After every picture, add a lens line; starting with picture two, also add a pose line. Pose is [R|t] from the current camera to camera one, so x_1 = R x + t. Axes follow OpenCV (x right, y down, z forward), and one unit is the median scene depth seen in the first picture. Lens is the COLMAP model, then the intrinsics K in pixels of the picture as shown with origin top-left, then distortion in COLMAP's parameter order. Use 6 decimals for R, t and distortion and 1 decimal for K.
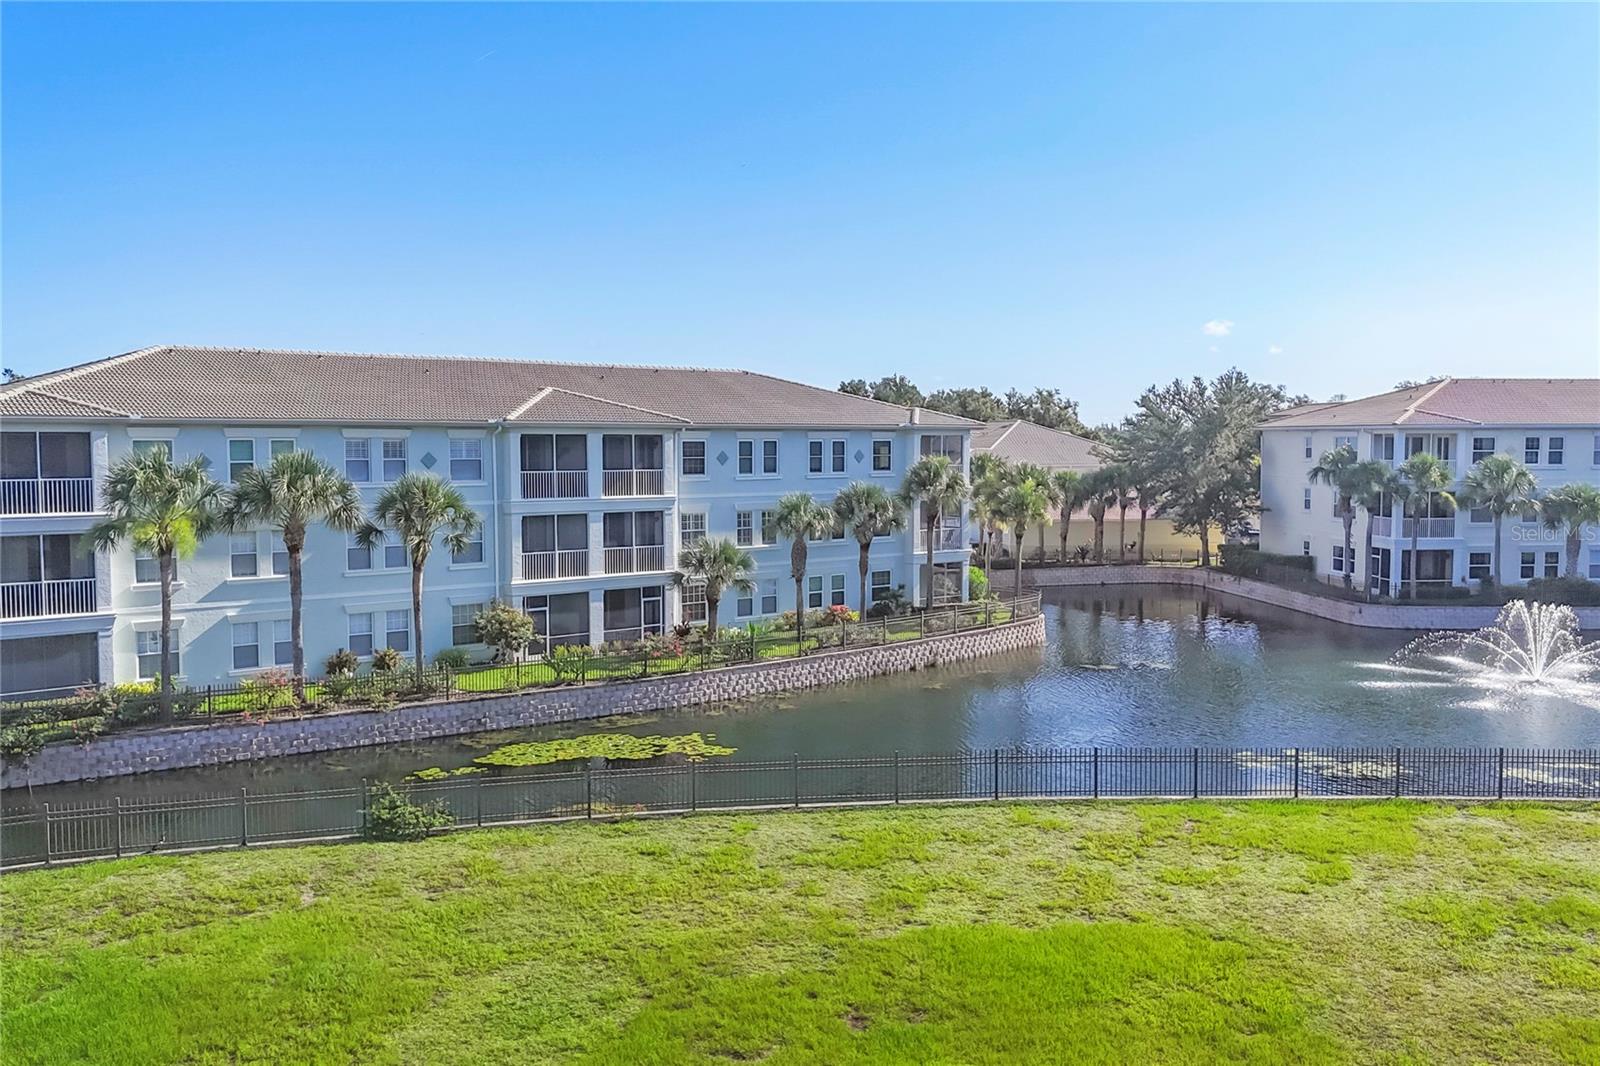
lens RADIAL K [[1369.0, 0, 753.6], [0, 1369.0, 531.3], [0, 0, 1]] dist [0.114283, -0.199120]
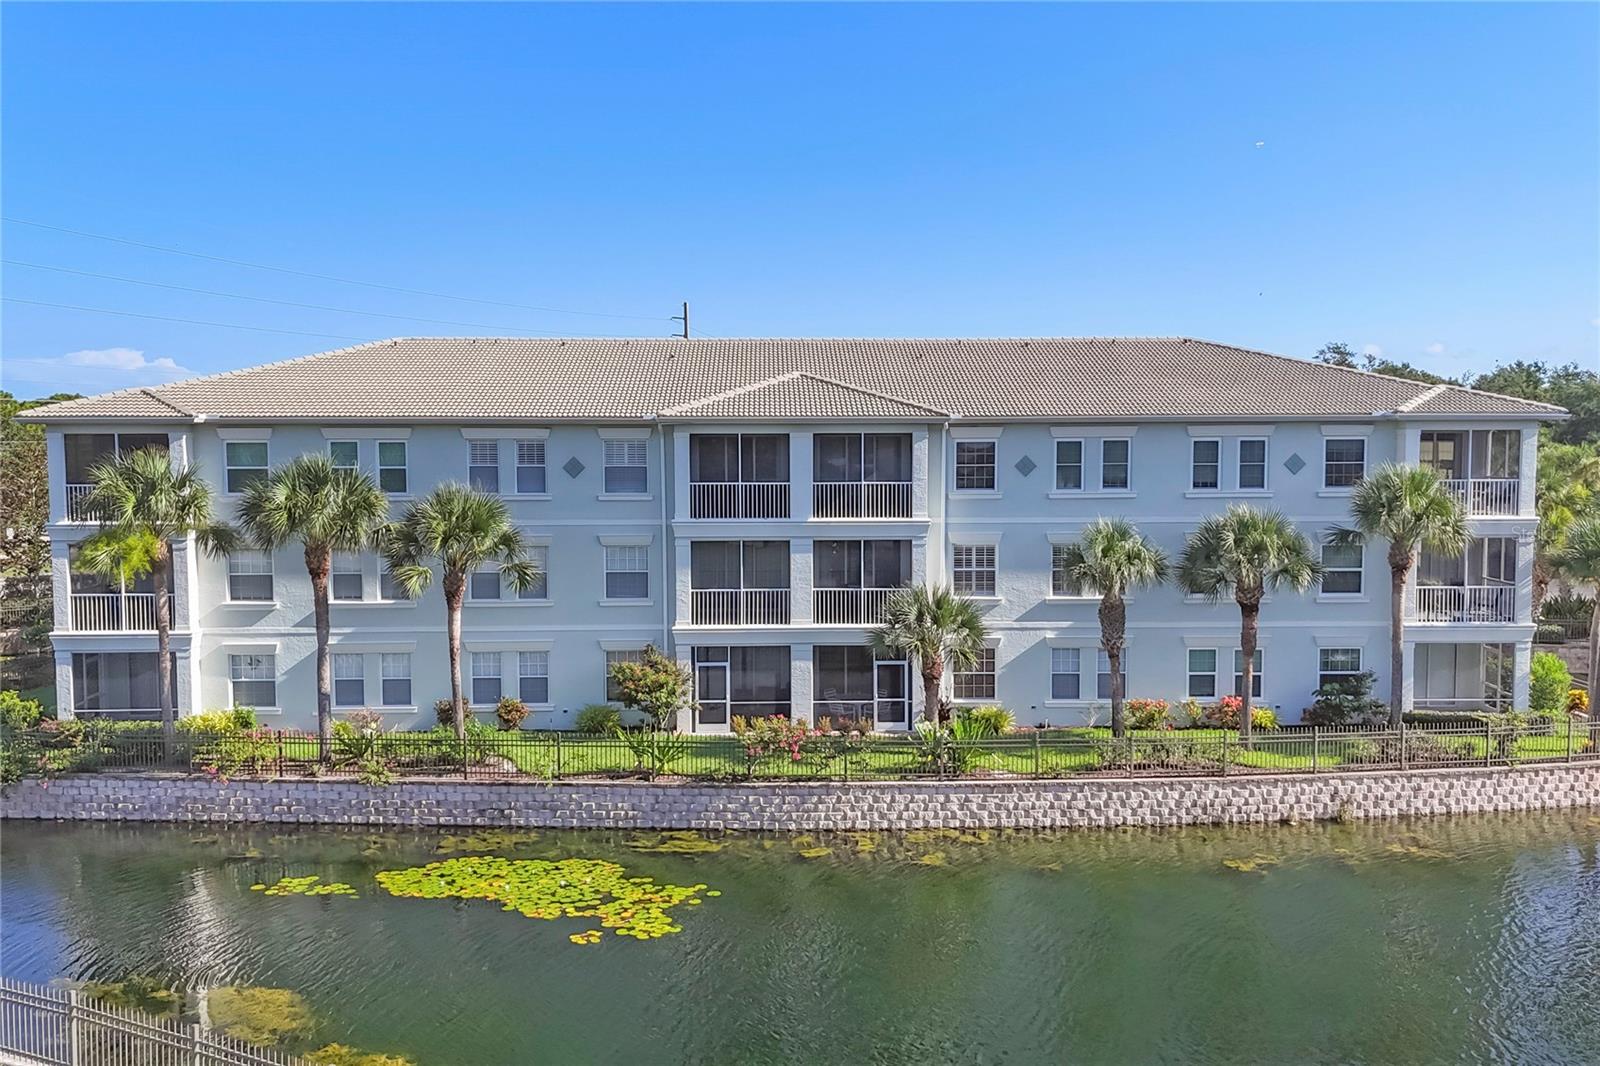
lens RADIAL K [[1369.0, 0, 753.6], [0, 1369.0, 531.3], [0, 0, 1]] dist [0.114283, -0.199120]
pose [[0.801100, 0.037903, -0.597329, 0.309966], [-0.036999, 0.999220, 0.013784, -0.027897], [0.597386, 0.011058, 0.801878, 0.407755]]
